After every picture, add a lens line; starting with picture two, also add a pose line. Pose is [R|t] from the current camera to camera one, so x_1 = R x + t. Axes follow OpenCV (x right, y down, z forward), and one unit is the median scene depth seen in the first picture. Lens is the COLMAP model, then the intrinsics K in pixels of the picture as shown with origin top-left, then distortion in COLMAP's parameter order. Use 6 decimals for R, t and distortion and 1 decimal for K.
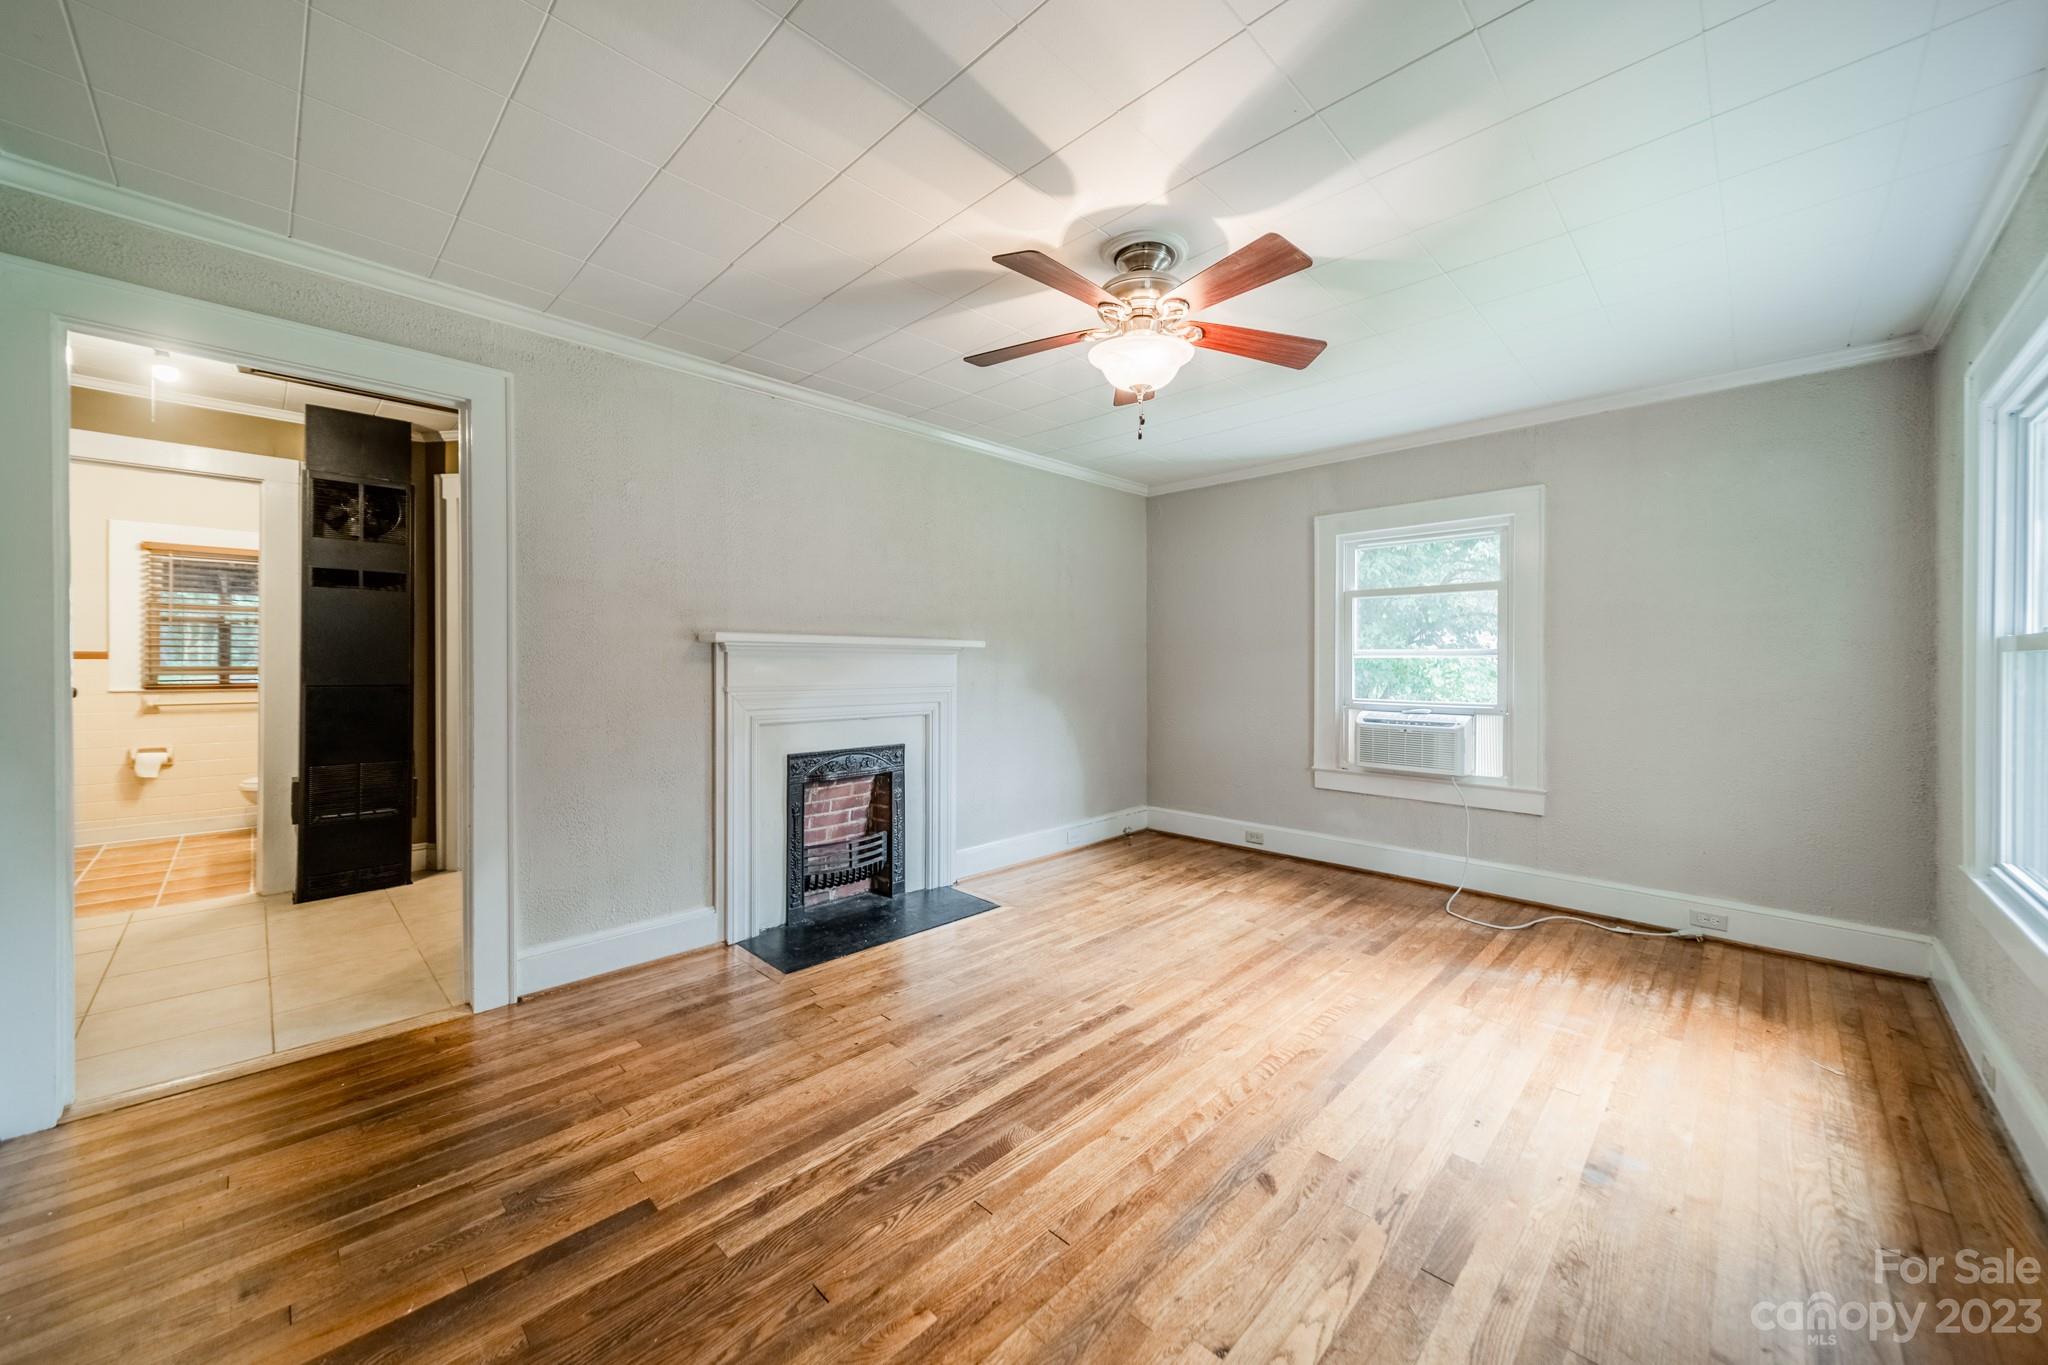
lens RADIAL K [[760.4, 0, 993.8], [0, 760.4, 659.0], [0, 0, 1]] dist [0.000015, 0.000006]
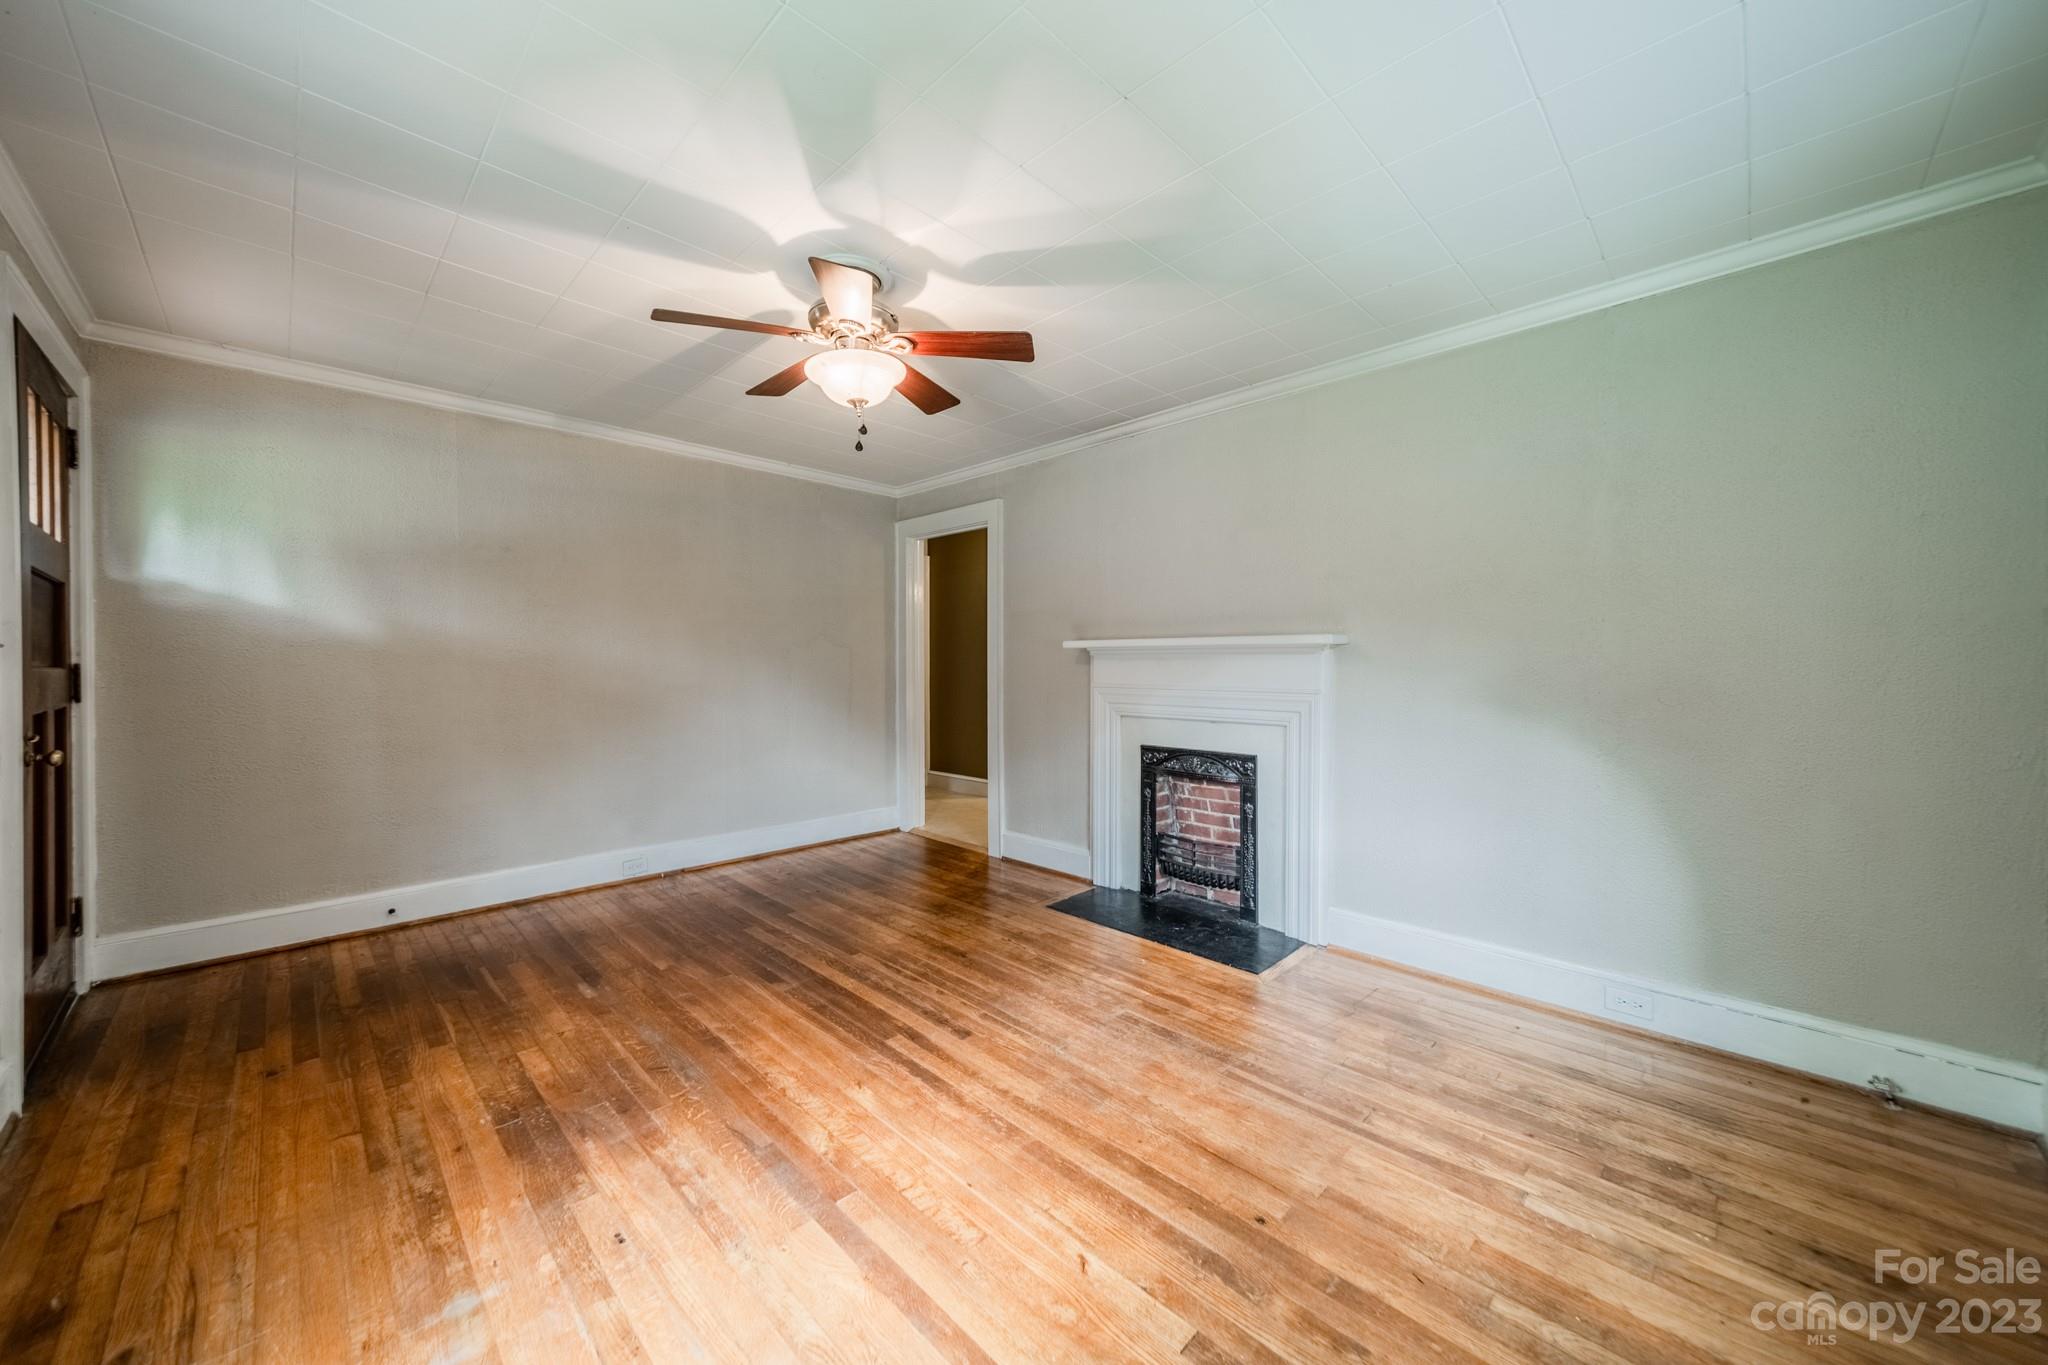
lens RADIAL K [[709.5, 0, 1027.6], [0, 709.5, 673.8], [0, 0, 1]] dist [0.000219, 0.000118]
pose [[0.031209, 0.011503, -0.999447, 1.008474], [0.002280, 0.999930, 0.011580, 0.008385], [0.999510, -0.002640, 0.031180, 1.023665]]
